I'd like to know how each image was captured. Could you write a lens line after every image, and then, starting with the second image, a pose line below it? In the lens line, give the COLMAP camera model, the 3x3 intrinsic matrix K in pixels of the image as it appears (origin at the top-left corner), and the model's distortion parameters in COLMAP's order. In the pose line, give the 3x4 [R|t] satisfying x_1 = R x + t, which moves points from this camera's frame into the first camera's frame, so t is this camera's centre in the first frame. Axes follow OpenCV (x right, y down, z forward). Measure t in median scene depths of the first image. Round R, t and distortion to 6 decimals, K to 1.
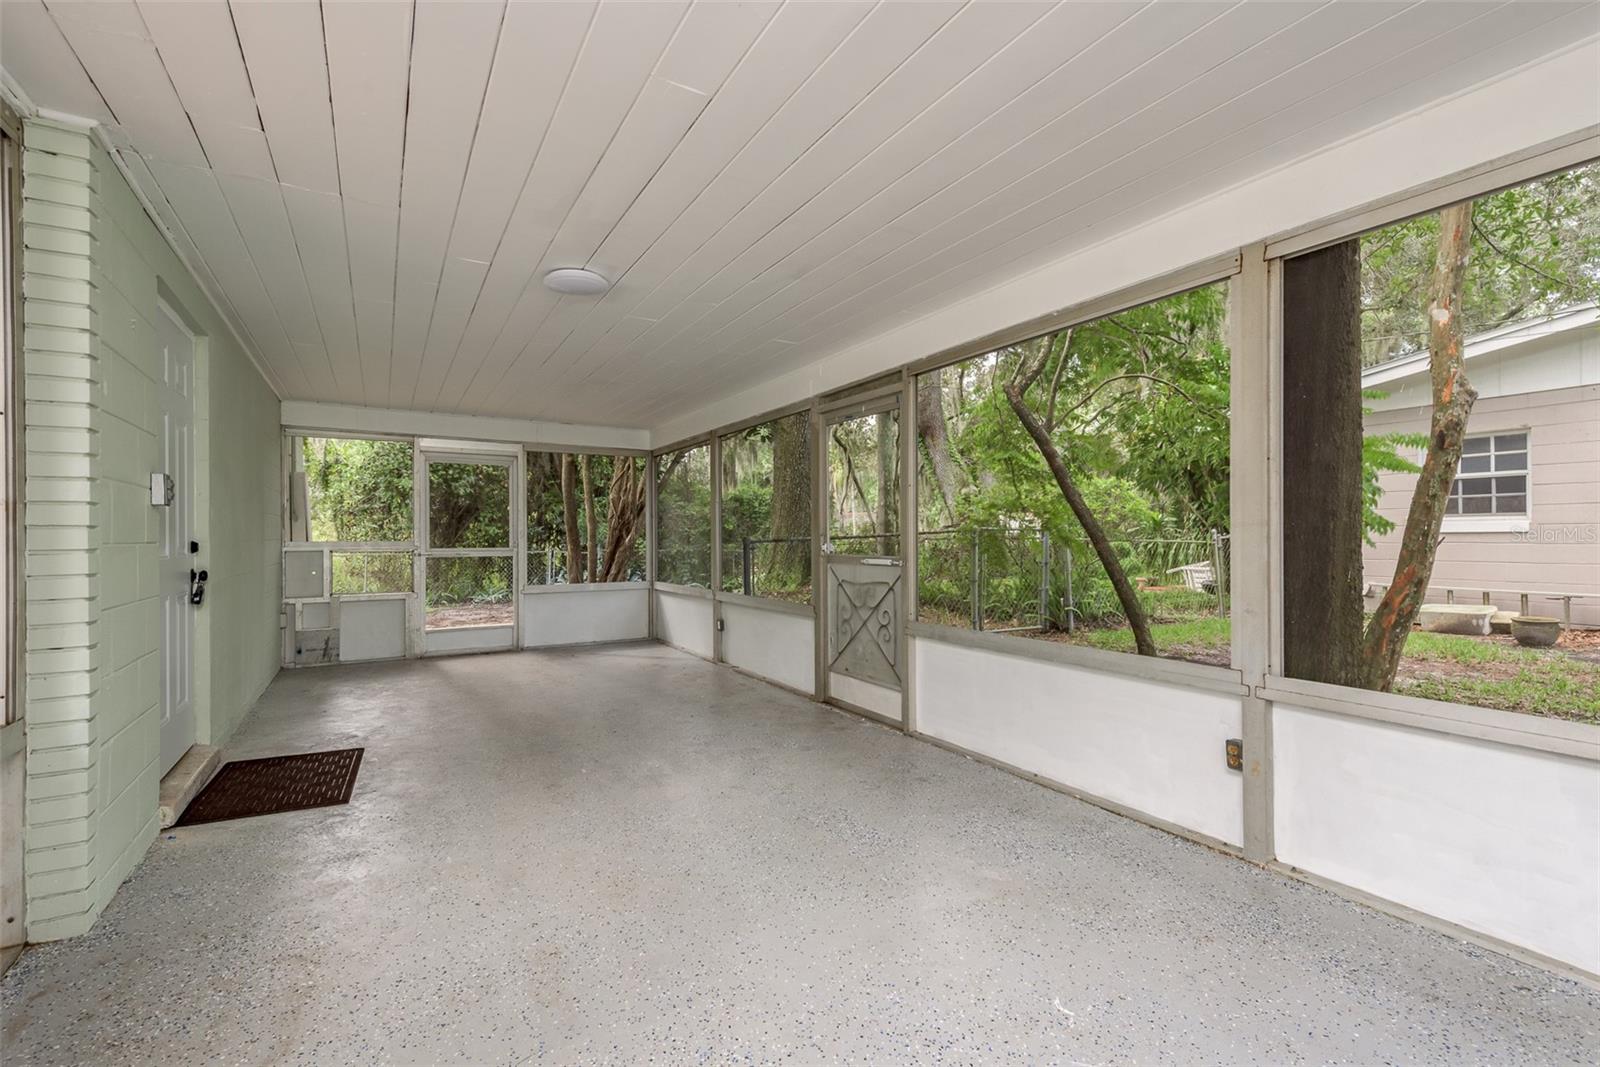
lens RADIAL K [[715.2, 0, 793.6], [0, 715.2, 532.1], [0, 0, 1]] dist [0.023360, -0.000116]
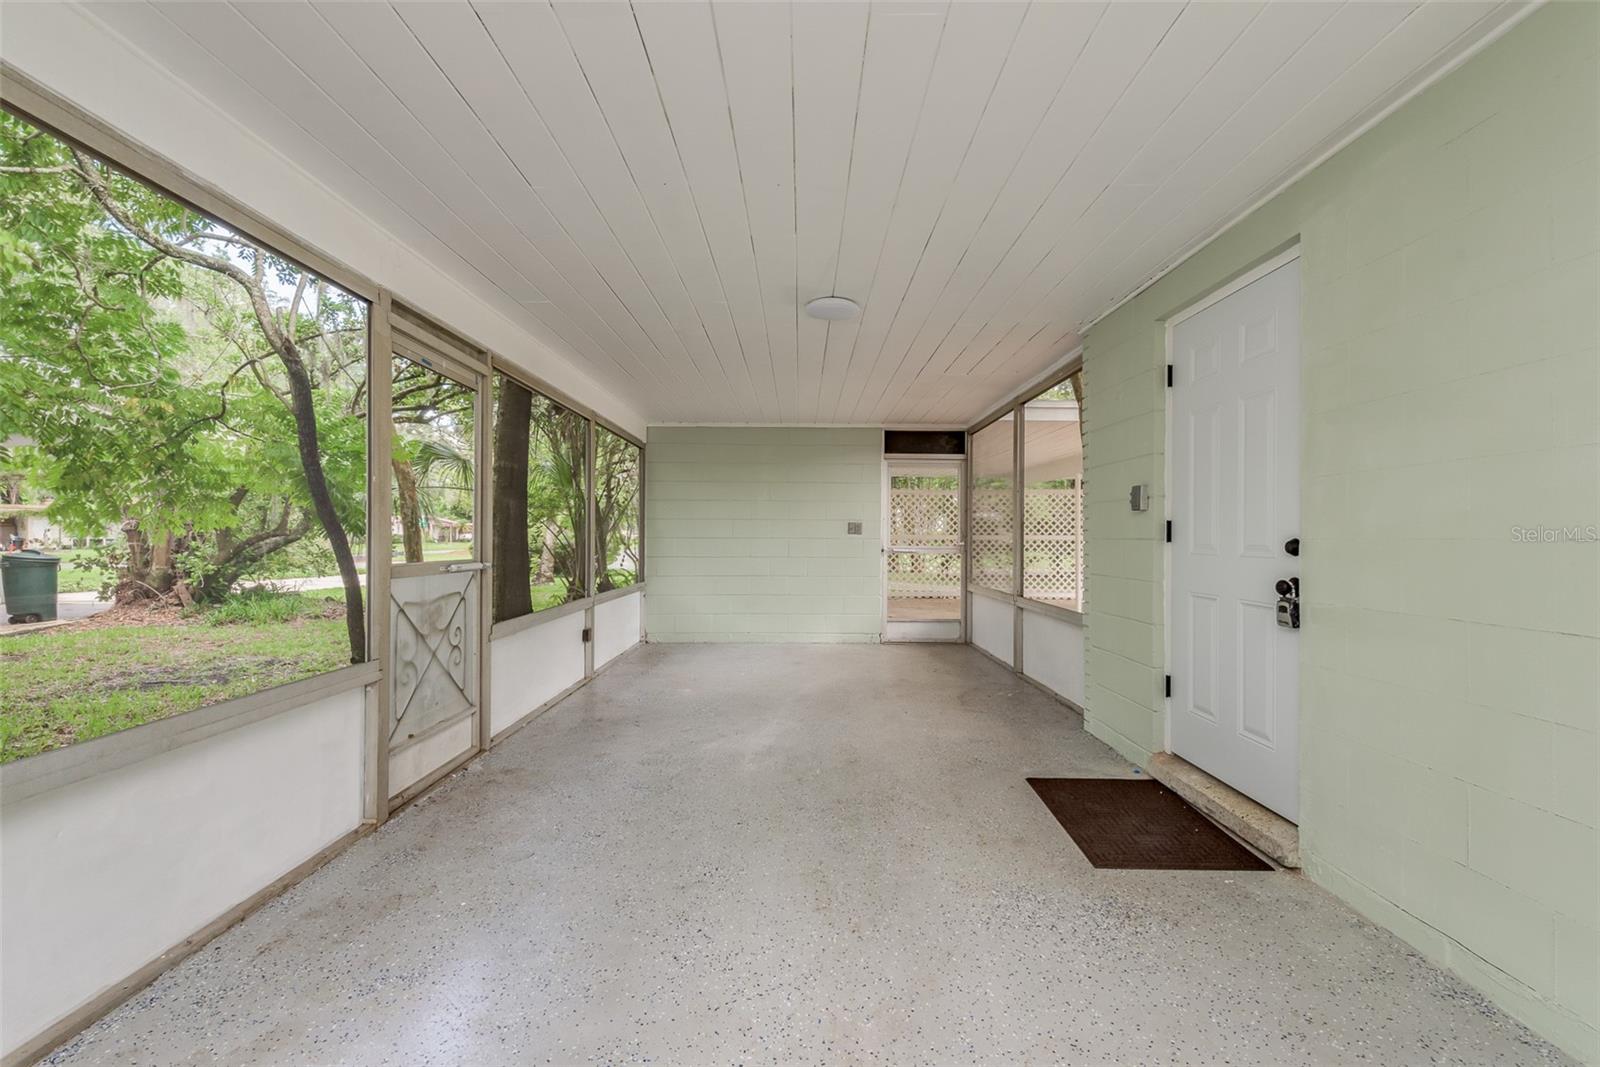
lens RADIAL K [[715.2, 0, 796.5], [0, 715.2, 537.2], [0, 0, 1]] dist [0.023360, -0.000116]
pose [[-0.864328, 0.005808, 0.502895, -0.735399], [-0.000114, 0.999931, -0.011743, 0.019984], [-0.502928, -0.010207, -0.864268, 1.799806]]
